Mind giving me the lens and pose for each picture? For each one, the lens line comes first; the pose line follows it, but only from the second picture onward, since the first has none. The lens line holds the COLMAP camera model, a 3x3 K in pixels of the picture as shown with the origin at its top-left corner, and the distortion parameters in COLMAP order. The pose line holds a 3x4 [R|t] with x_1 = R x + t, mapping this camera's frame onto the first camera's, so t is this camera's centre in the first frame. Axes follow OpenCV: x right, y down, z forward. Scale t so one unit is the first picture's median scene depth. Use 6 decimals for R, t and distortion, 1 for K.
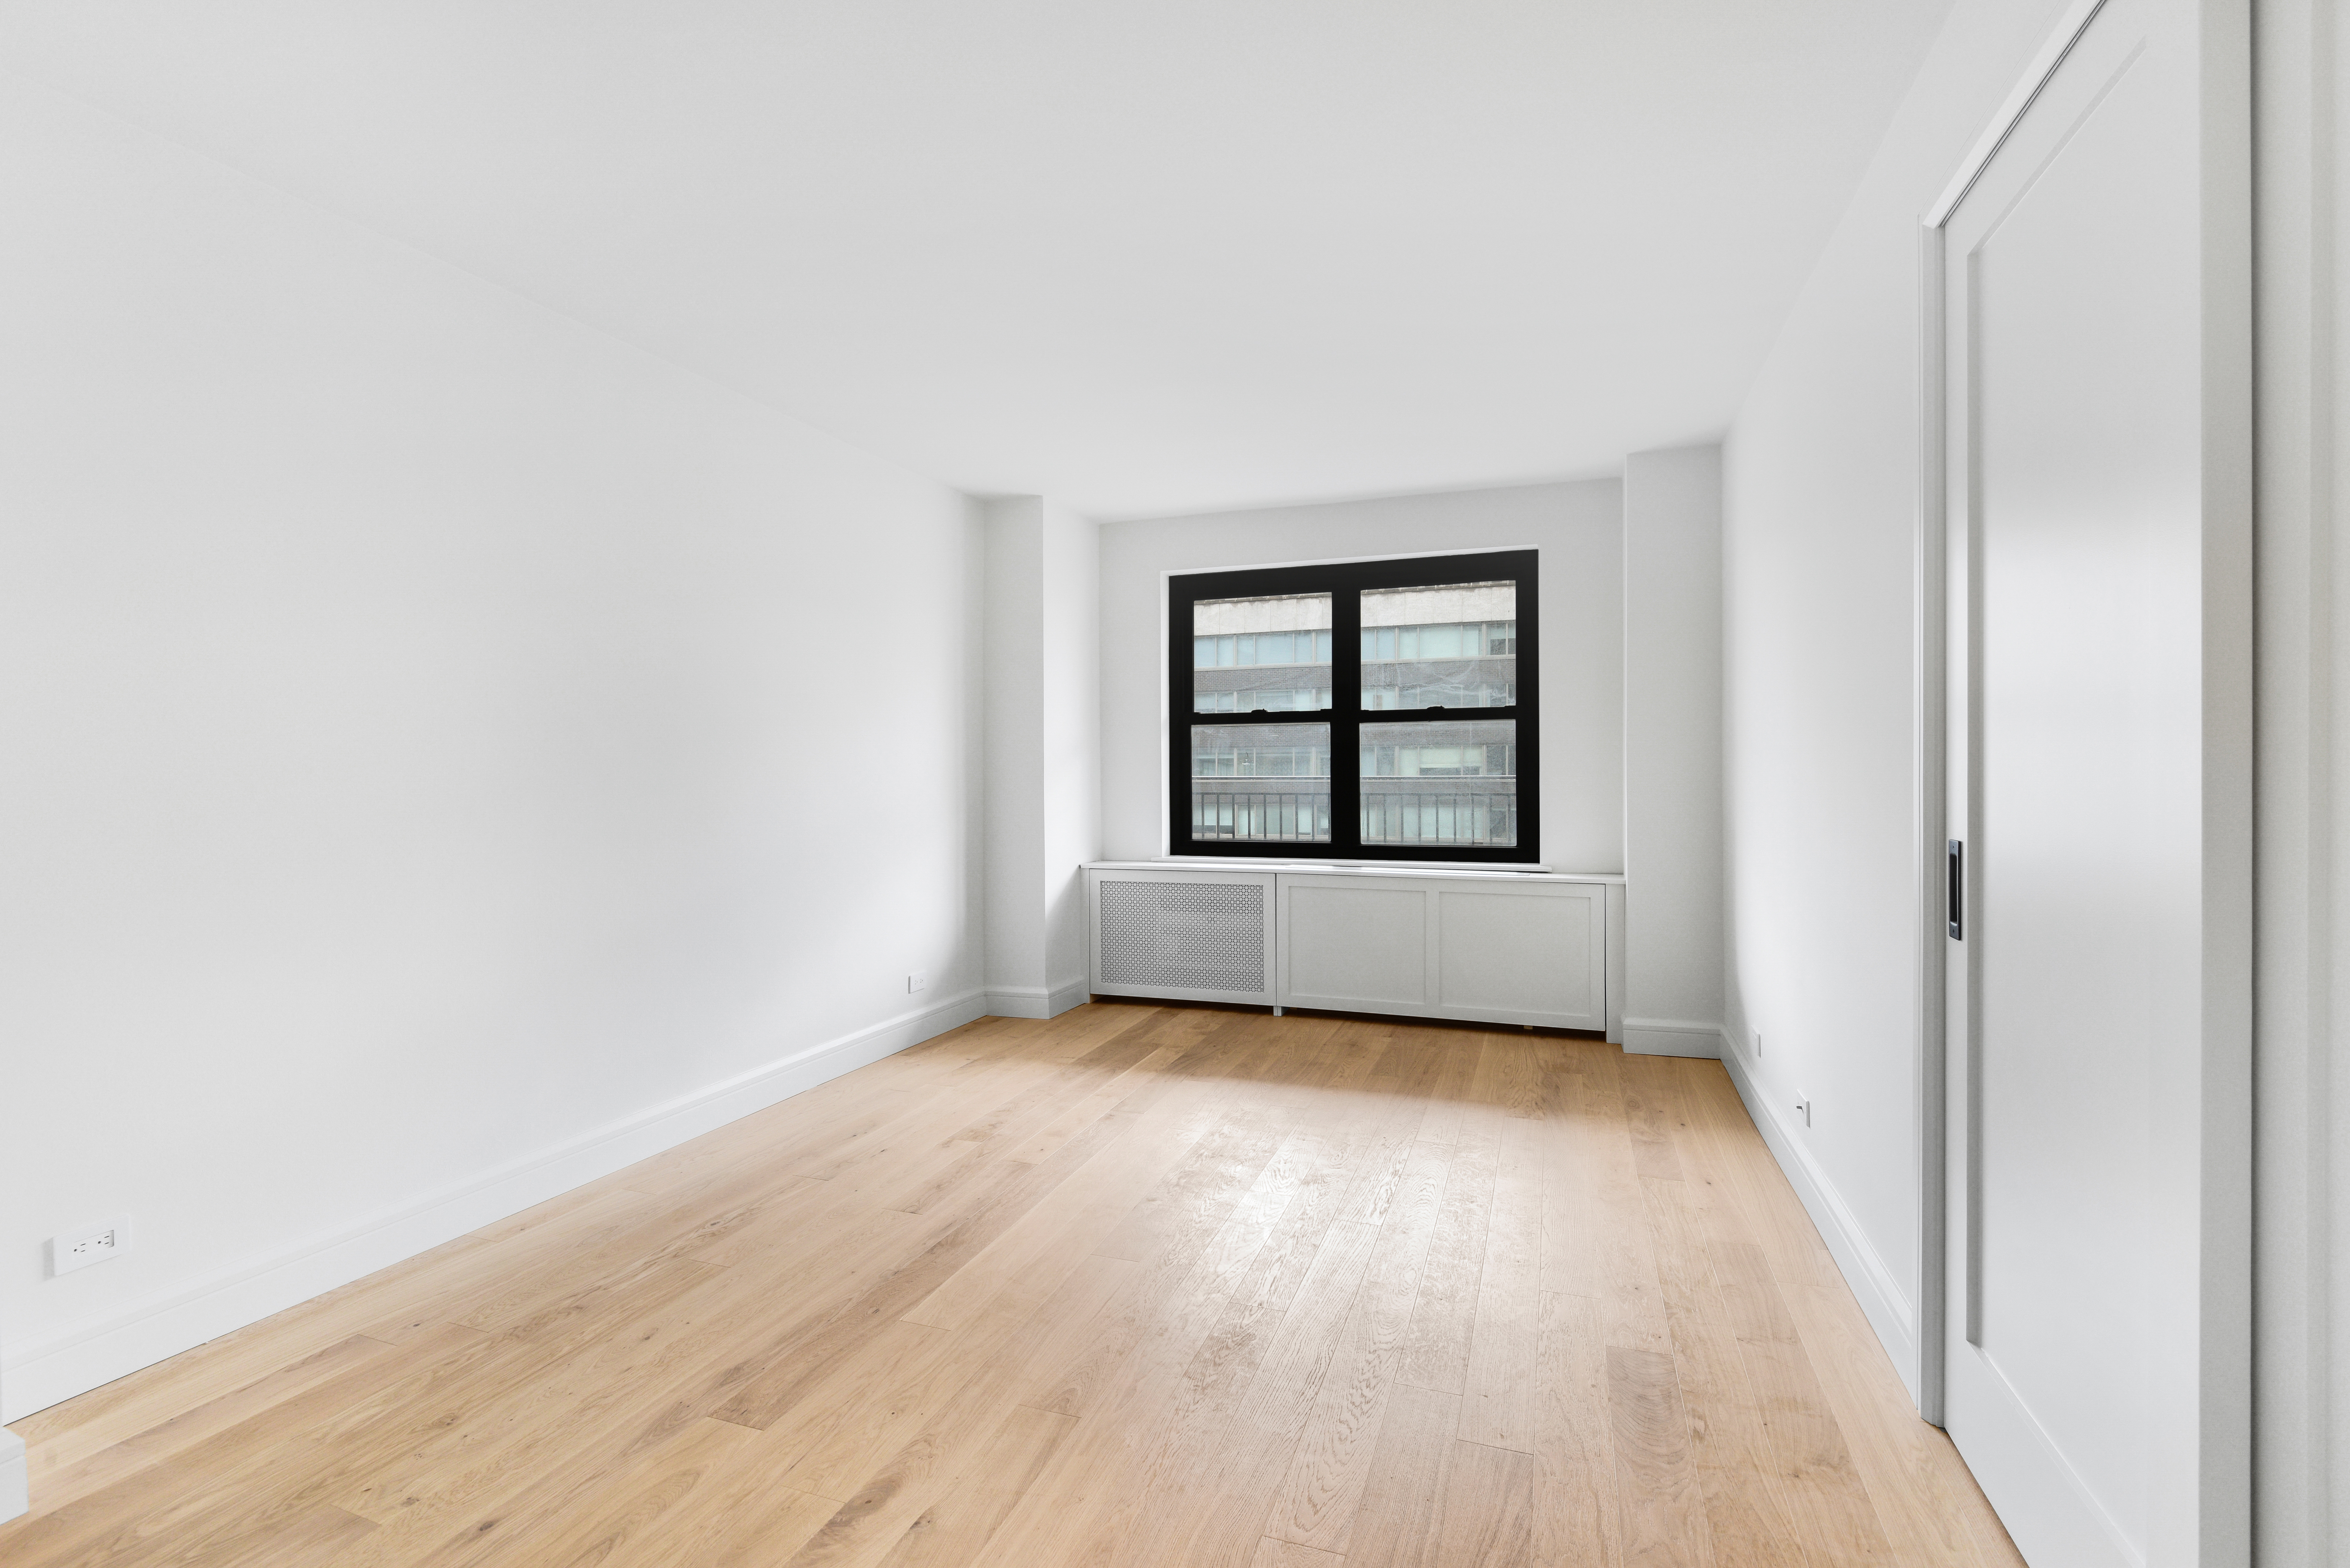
lens RADIAL K [[1095.1, 0, 1187.9], [0, 1095.1, 782.4], [0, 0, 1]] dist [0.003404, 0.000014]
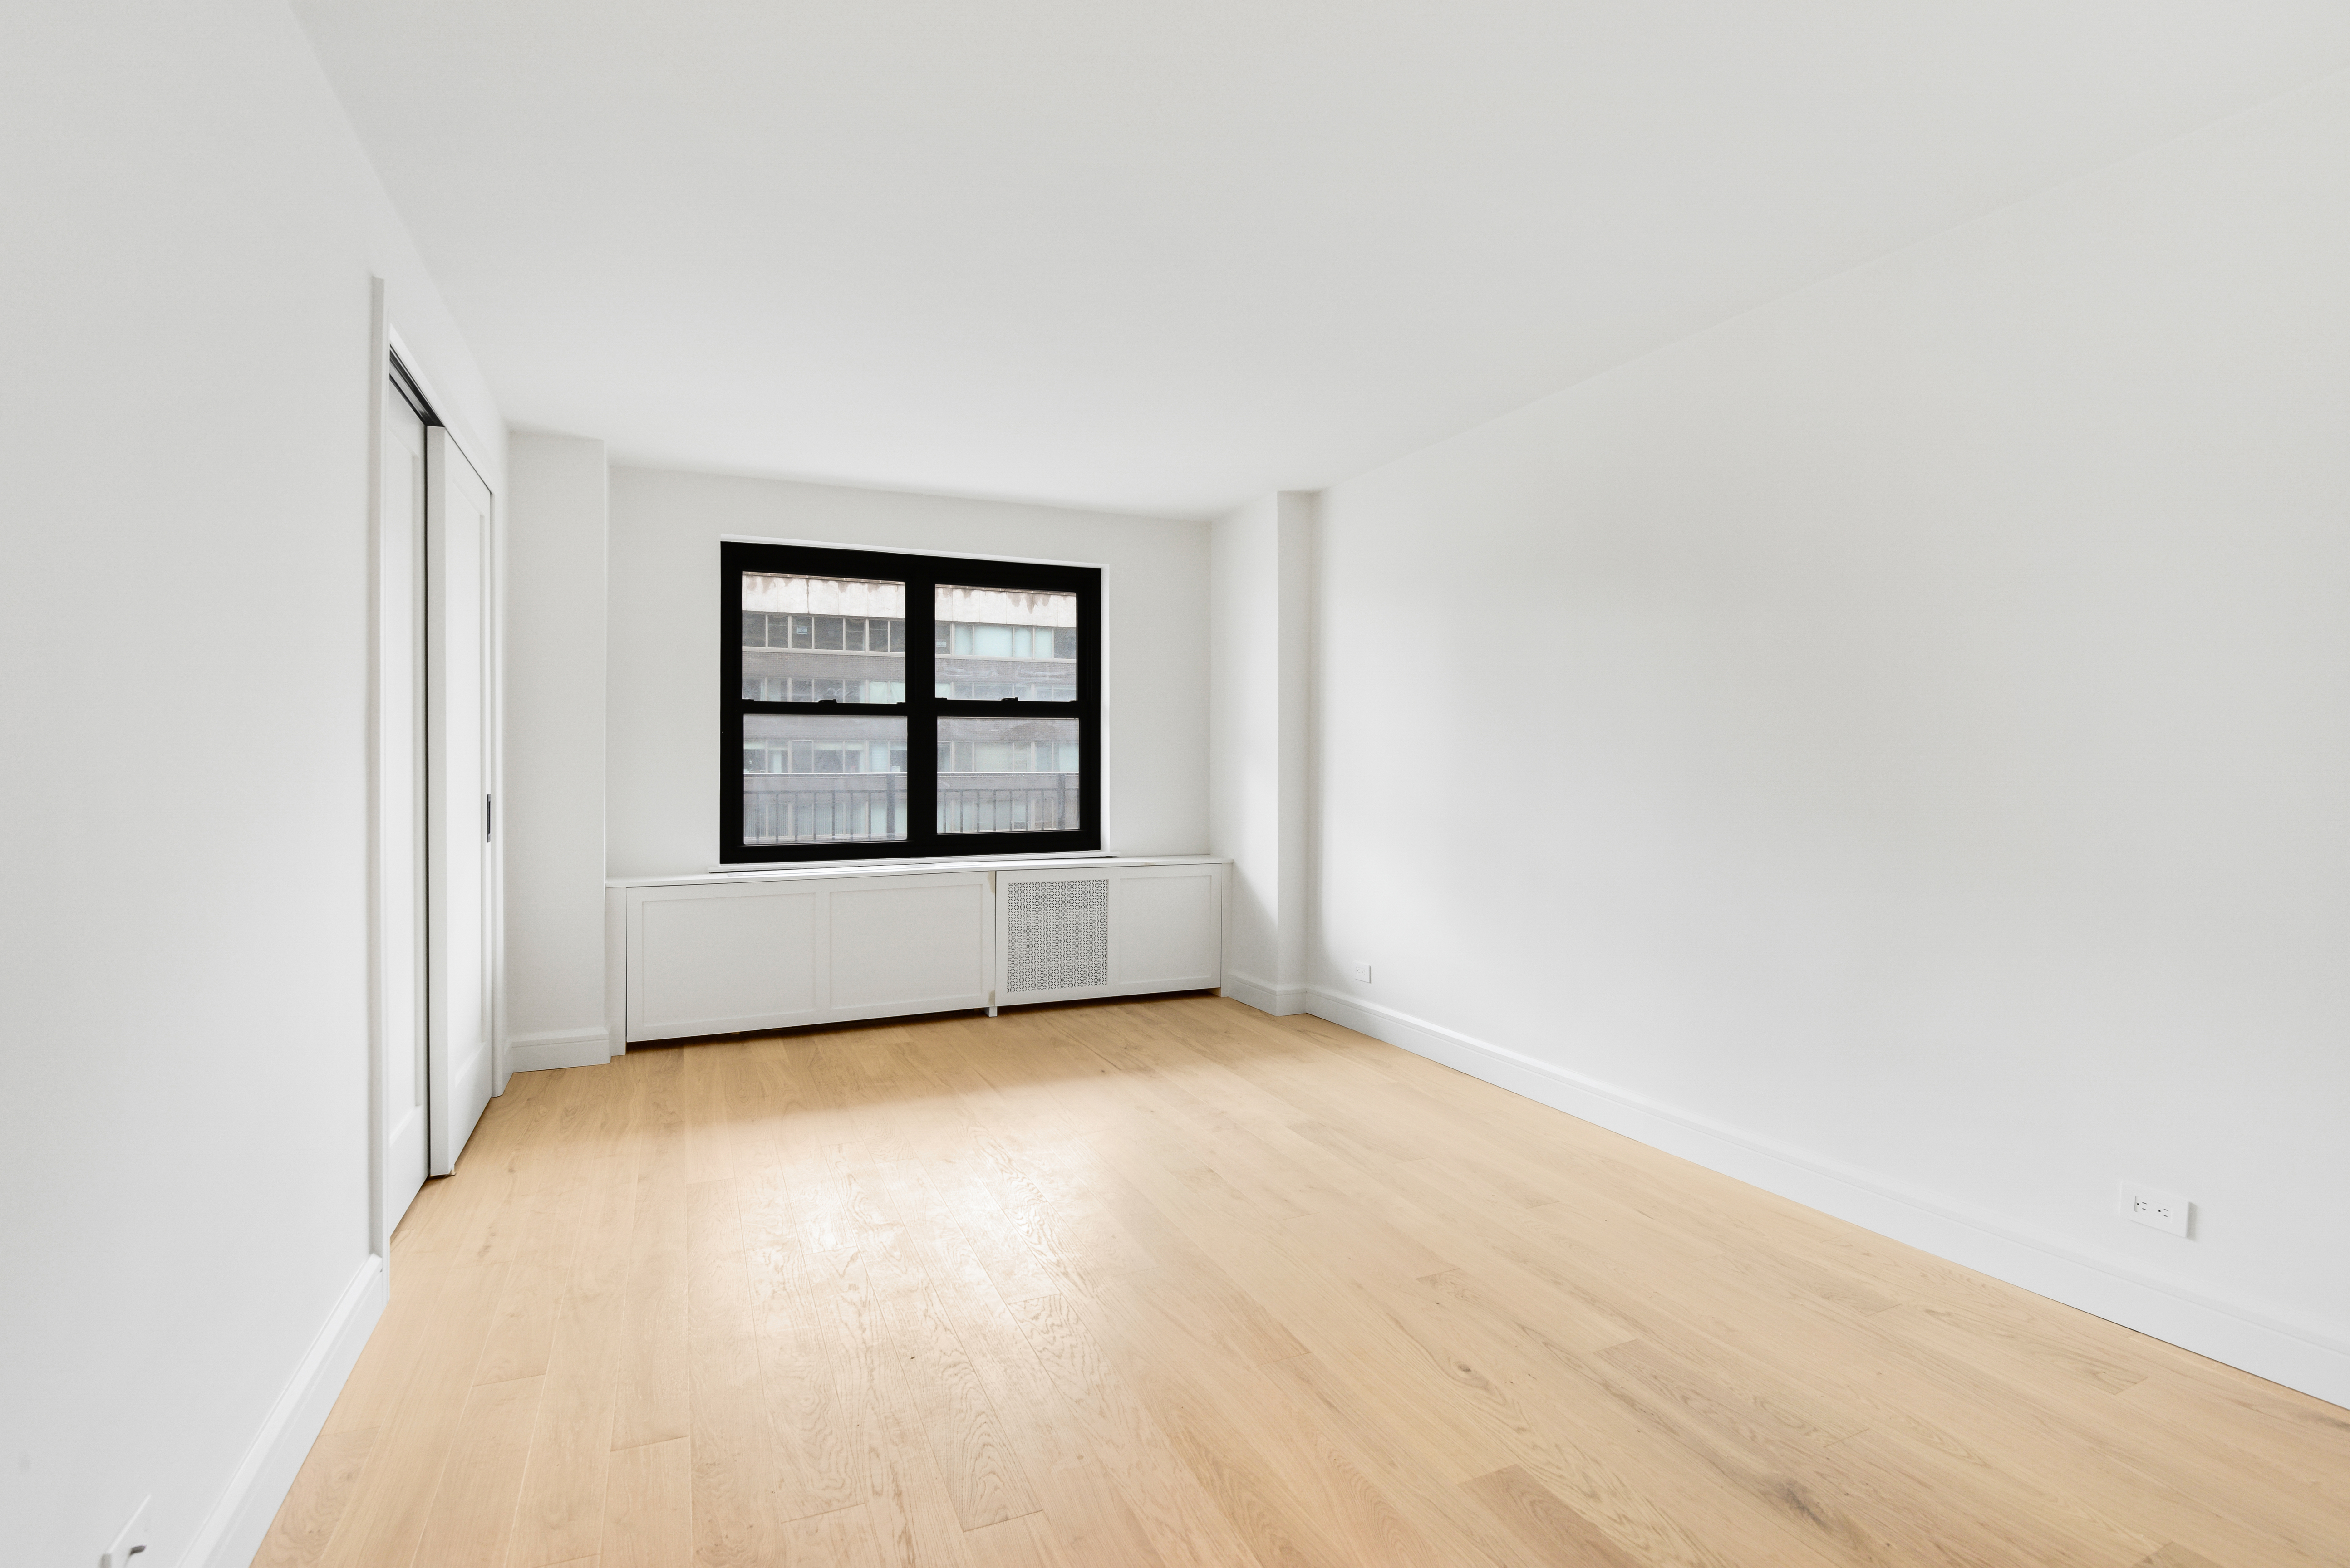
lens RADIAL K [[1095.1, 0, 1189.8], [0, 1095.1, 773.3], [0, 0, 1]] dist [0.003404, 0.000014]
pose [[0.724892, -0.004191, 0.688849, -0.355709], [0.008432, 0.999961, -0.002789, 0.000085], [-0.688811, 0.007830, 0.724899, 0.128698]]
